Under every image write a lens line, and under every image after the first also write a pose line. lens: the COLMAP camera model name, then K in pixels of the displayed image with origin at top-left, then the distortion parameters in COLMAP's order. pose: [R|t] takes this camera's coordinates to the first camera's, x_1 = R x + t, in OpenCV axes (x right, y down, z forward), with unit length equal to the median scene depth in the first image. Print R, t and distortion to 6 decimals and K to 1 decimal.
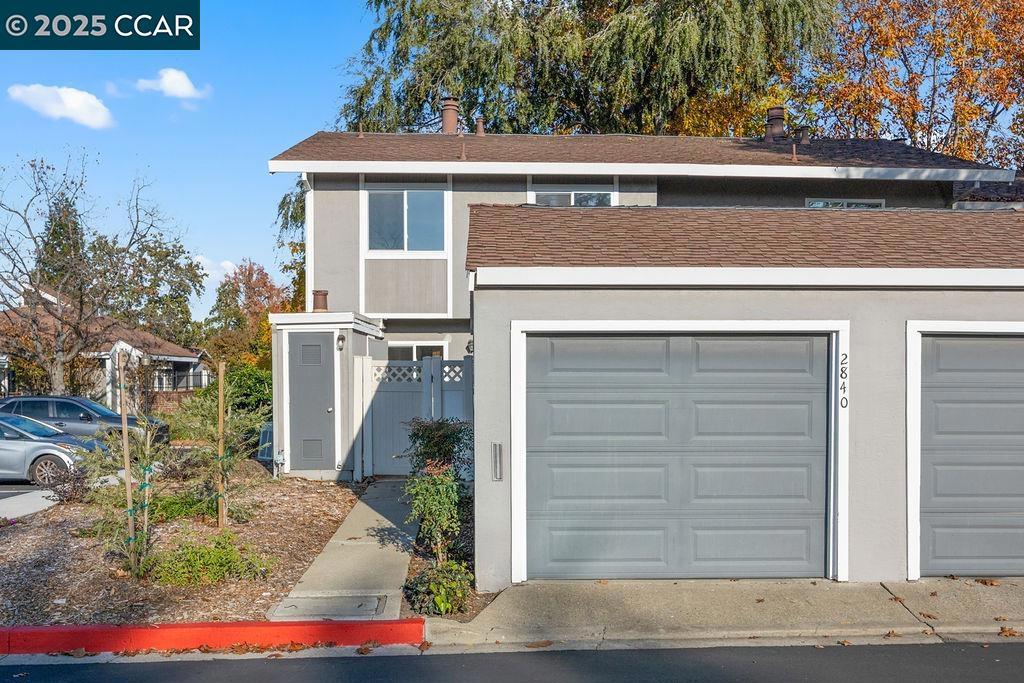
lens RADIAL K [[1024.2, 0, 511.8], [0, 1024.2, 345.5], [0, 0, 1]] dist [-0.002720, 0.000000]
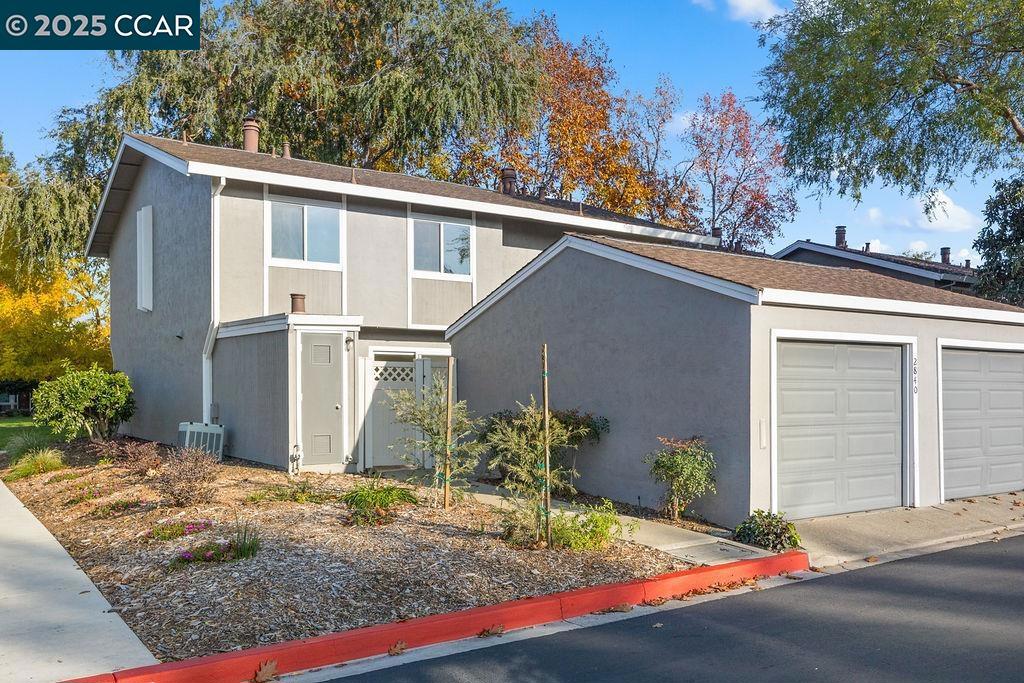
lens RADIAL K [[899.2, 0, 512.0], [0, 899.2, 341.4], [0, 0, 1]] dist [-0.007075, 0.008481]
pose [[0.838996, 0.029759, 0.543324, -0.535262], [-0.017074, 0.999451, -0.028378, 0.018395], [-0.543870, 0.014533, 0.839044, 0.115475]]
